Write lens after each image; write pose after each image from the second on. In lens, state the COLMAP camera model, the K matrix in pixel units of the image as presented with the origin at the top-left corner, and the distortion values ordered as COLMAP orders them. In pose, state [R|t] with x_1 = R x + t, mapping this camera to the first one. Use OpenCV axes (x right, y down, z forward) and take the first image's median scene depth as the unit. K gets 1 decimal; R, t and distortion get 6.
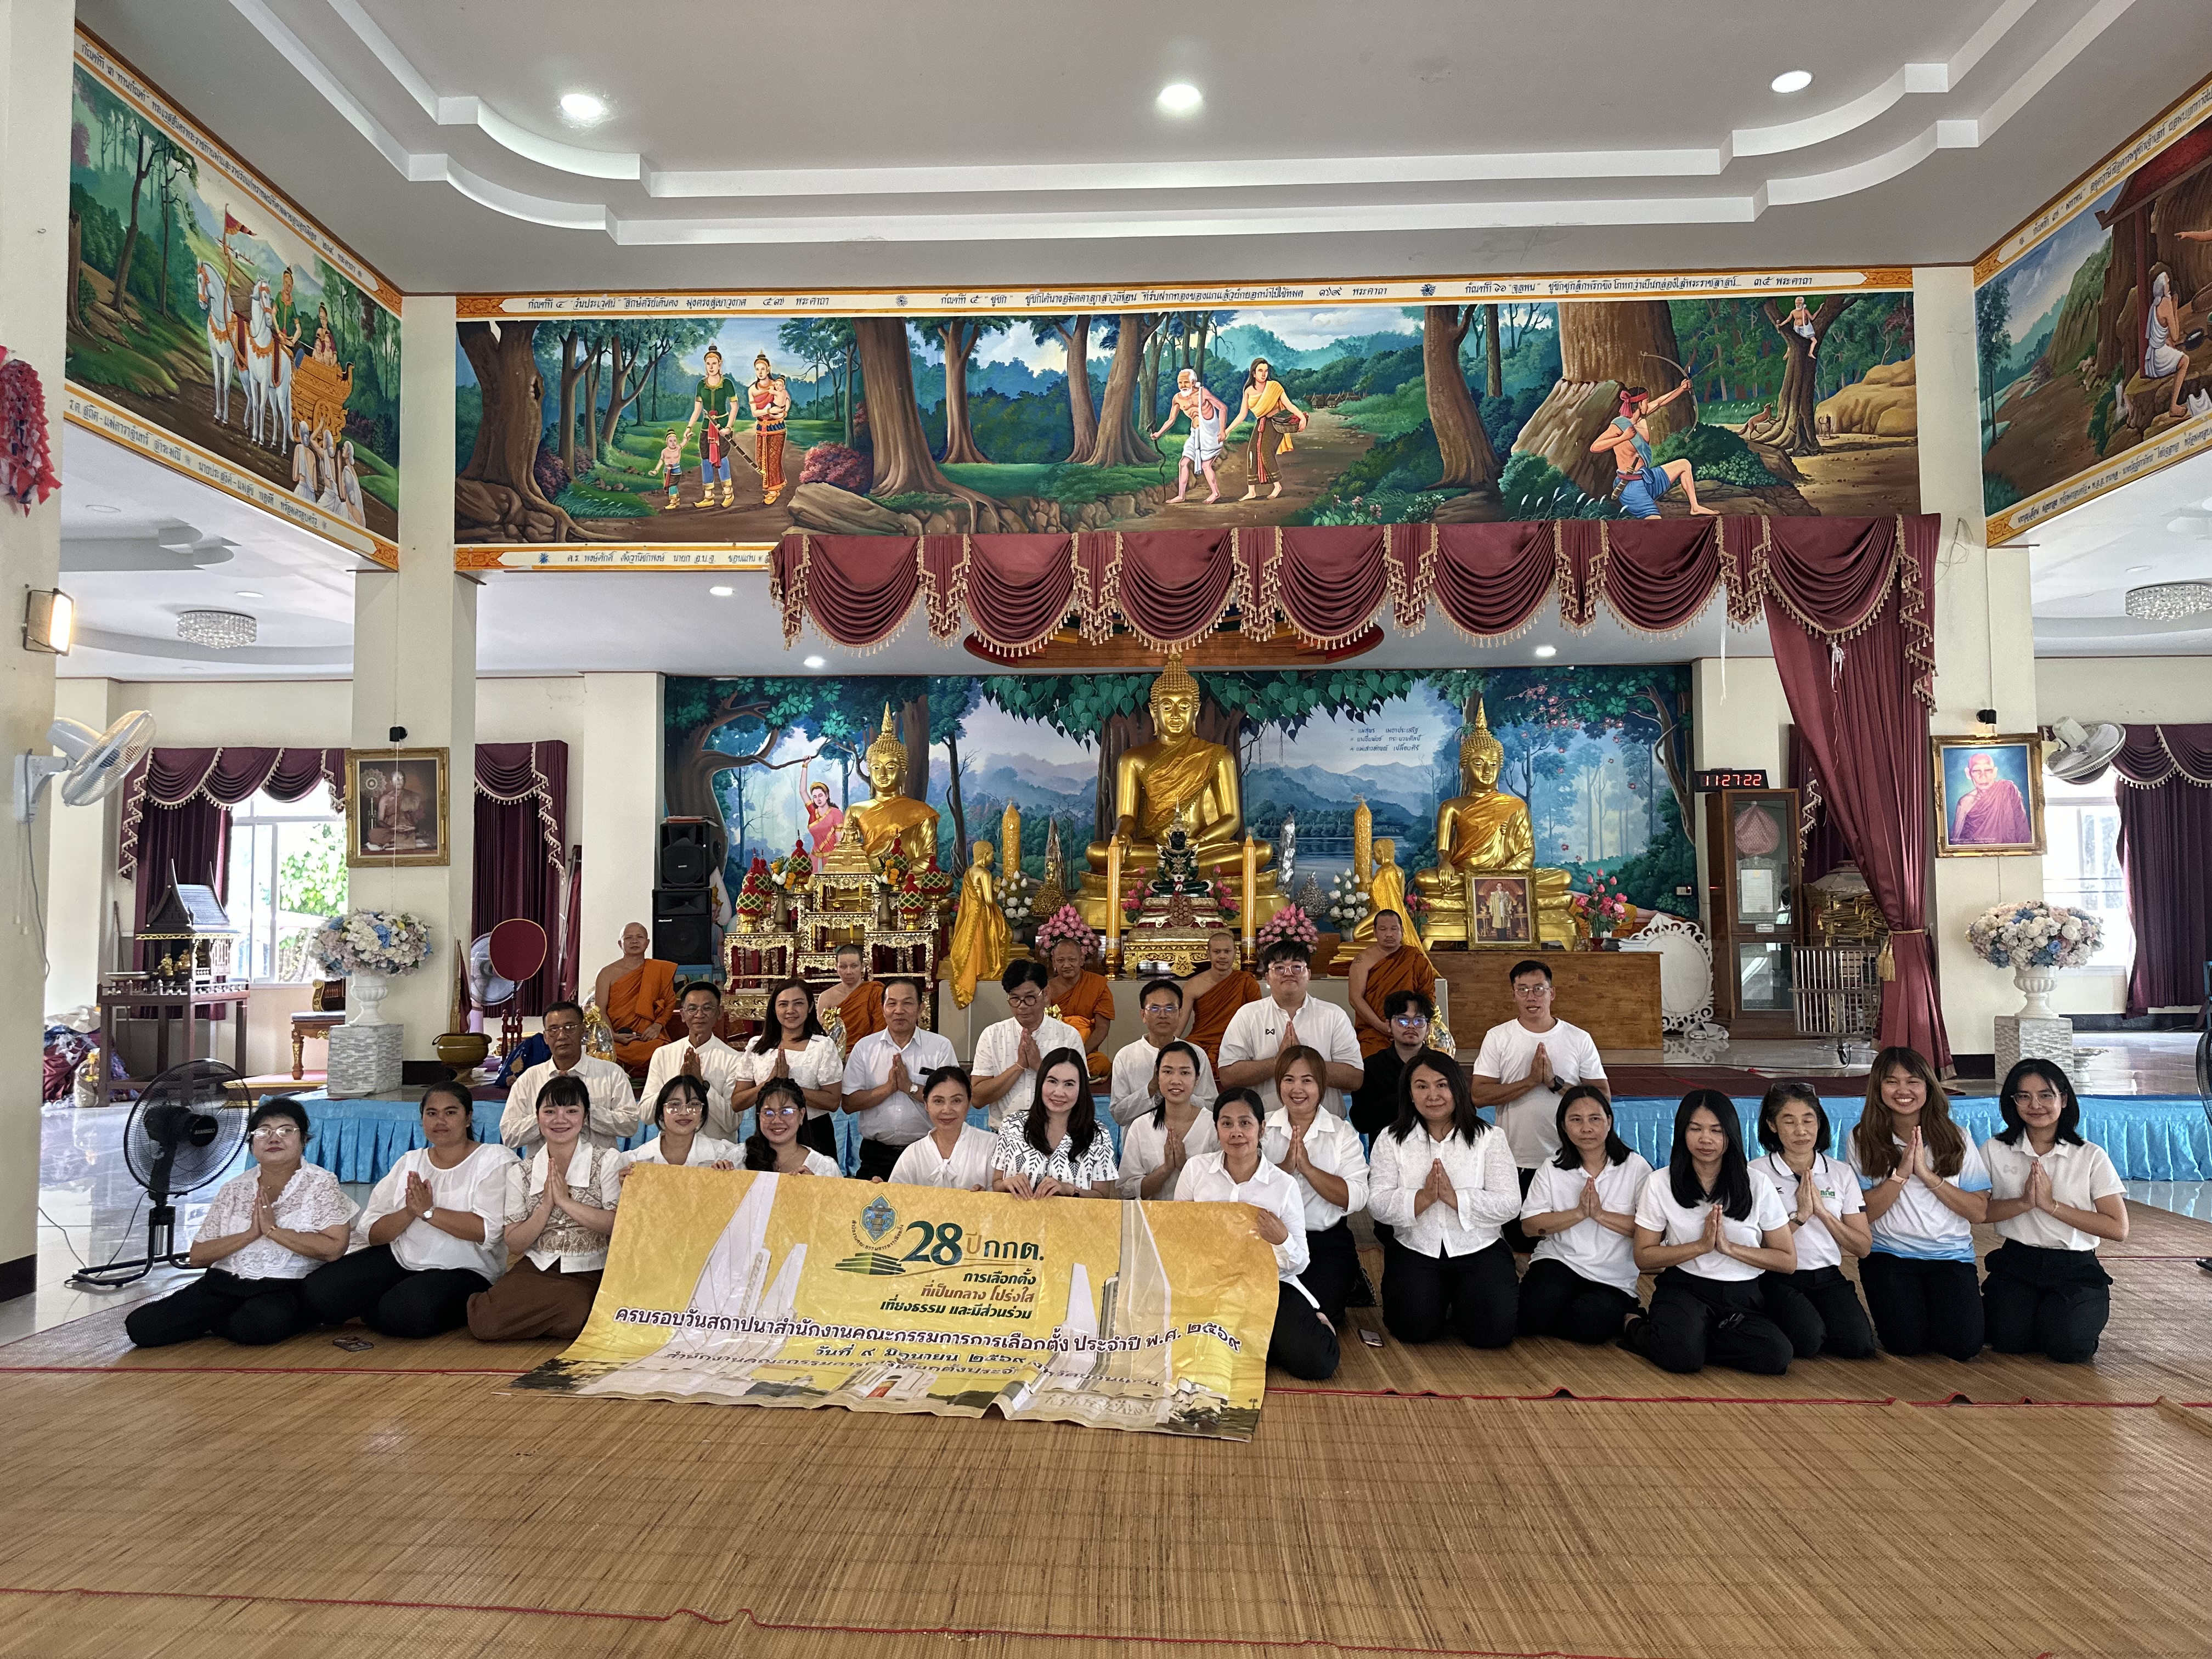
lens RADIAL K [[1547.0, 0, 1099.1], [0, 1547.0, 846.9], [0, 0, 1]] dist [0.076130, -0.100108]
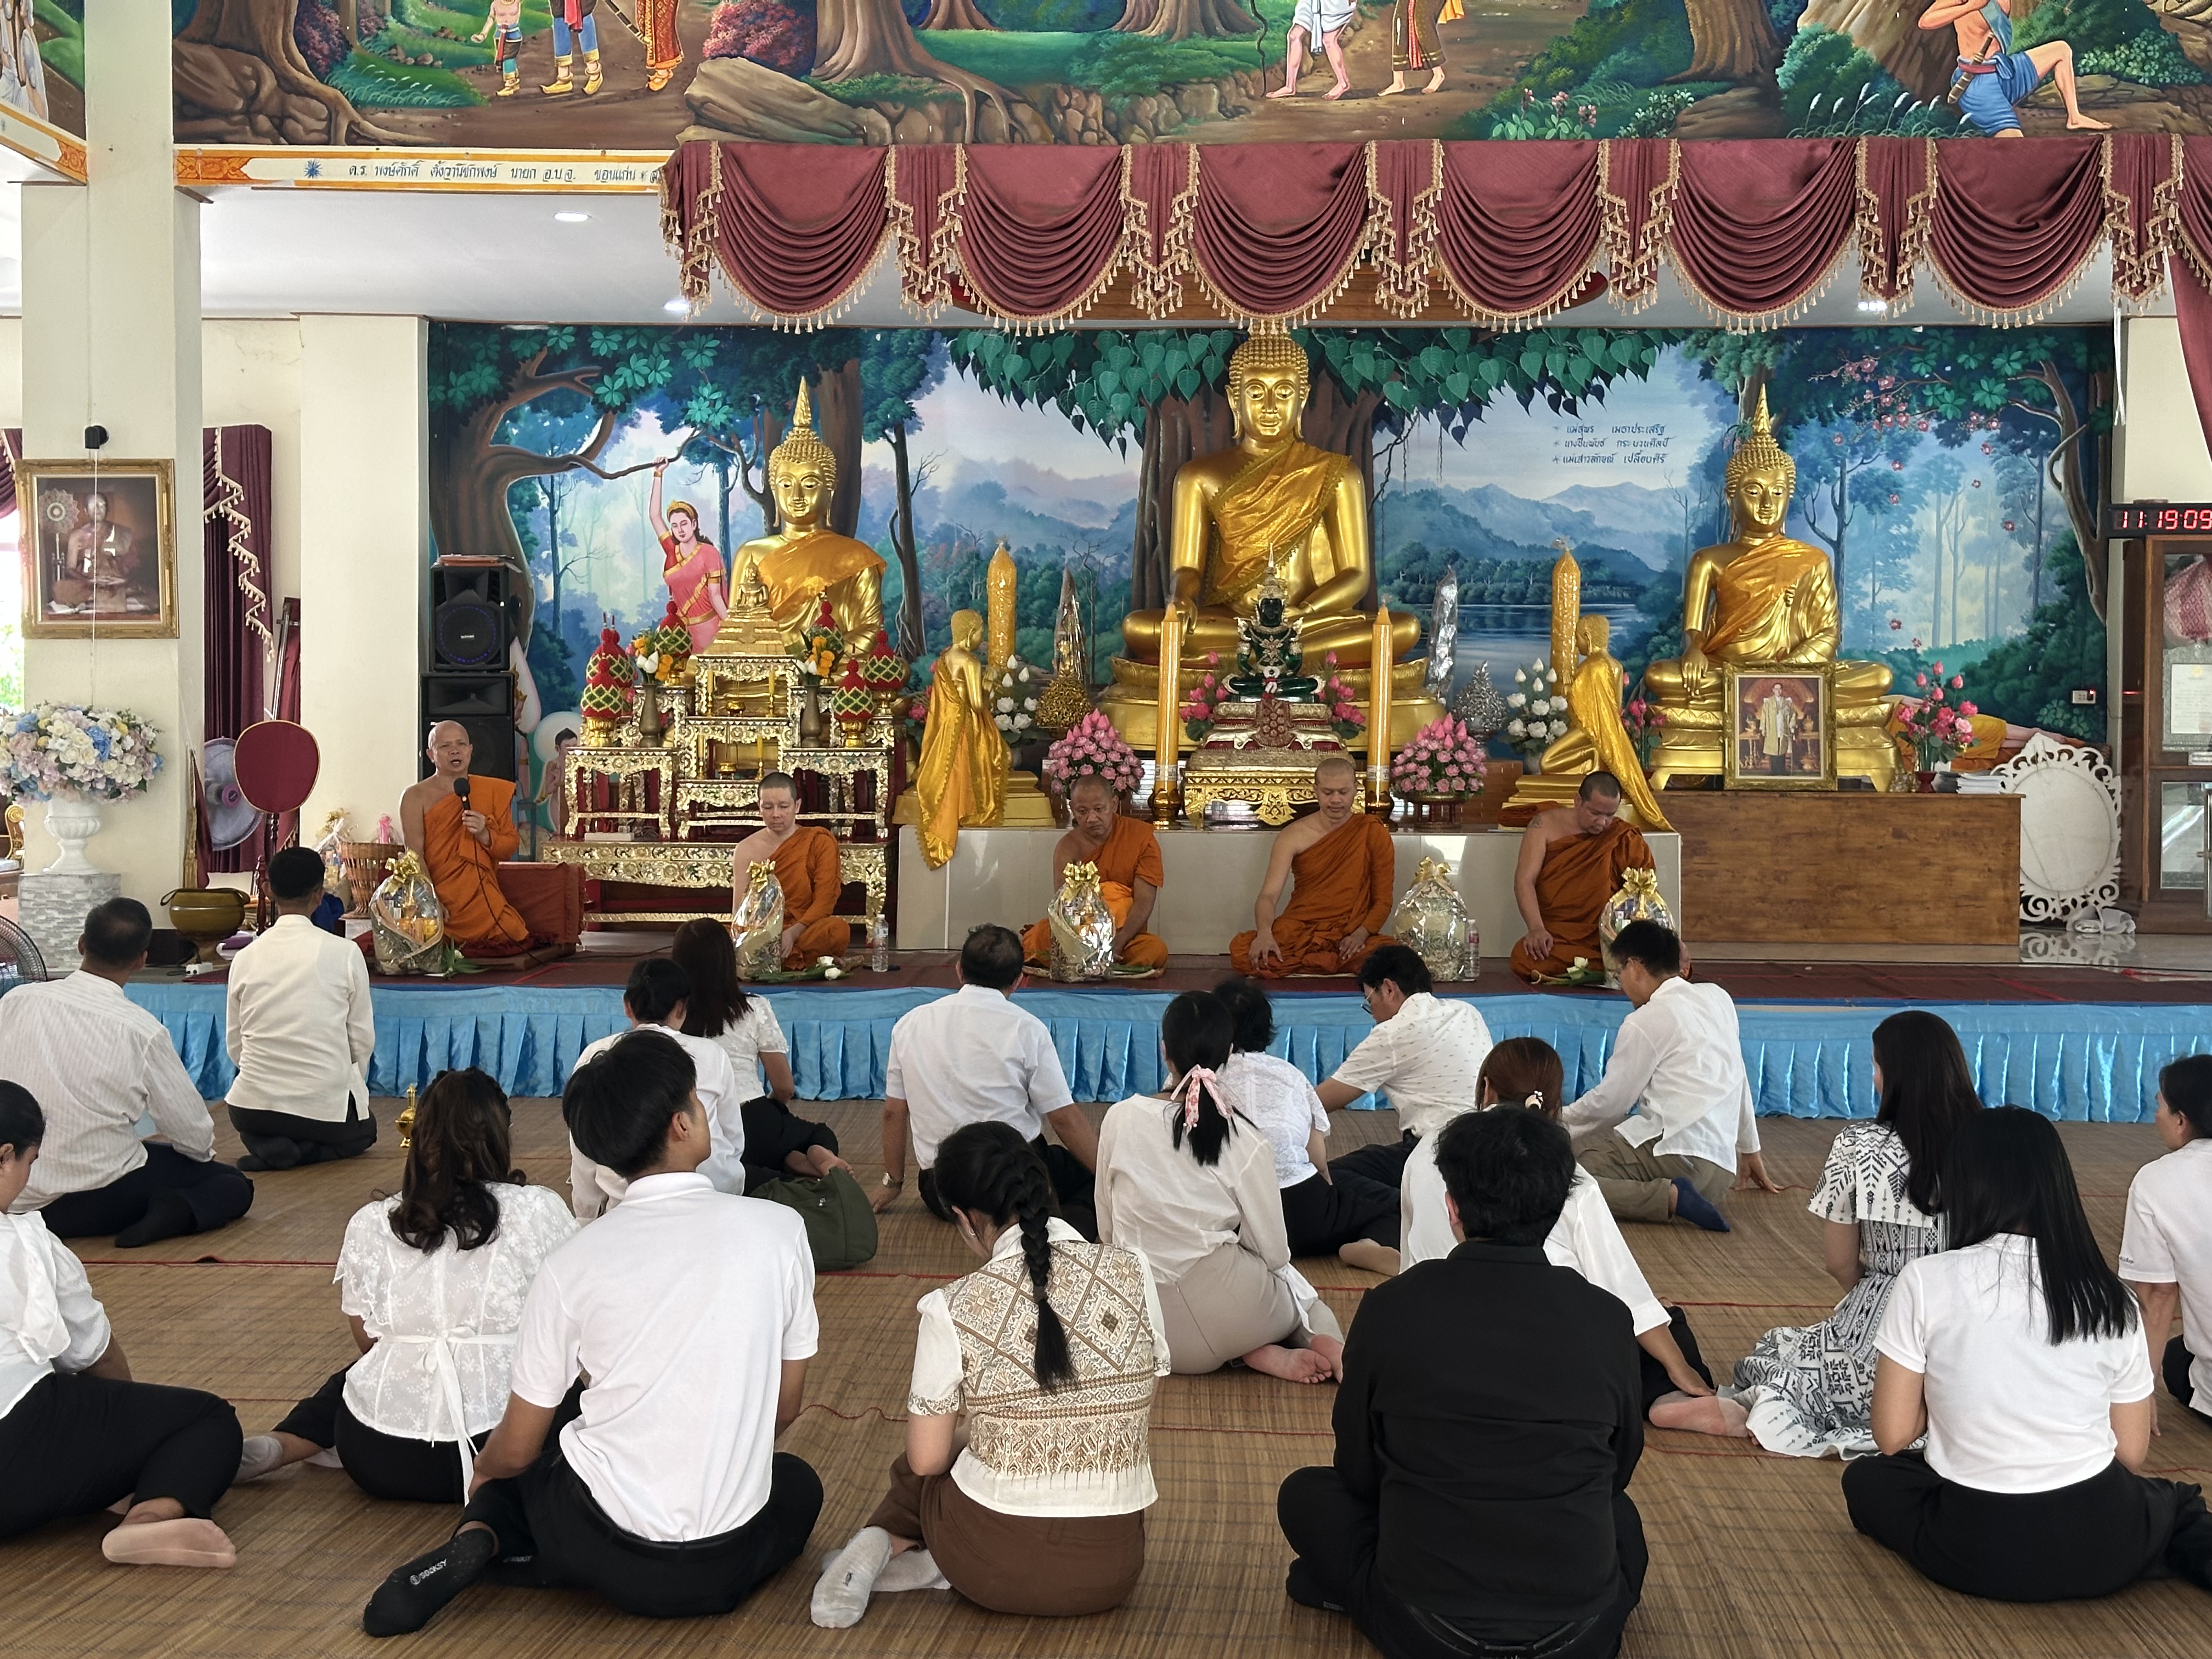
lens RADIAL K [[3092.3, 0, 1080.3], [0, 3092.3, 834.4], [0, 0, 1]] dist [0.107460, 0.000000]
pose [[0.999896, 0.014381, -0.000757, -0.029407], [-0.014268, 0.996437, 0.083130, -0.020923], [0.001950, -0.083110, 0.996538, -0.325322]]
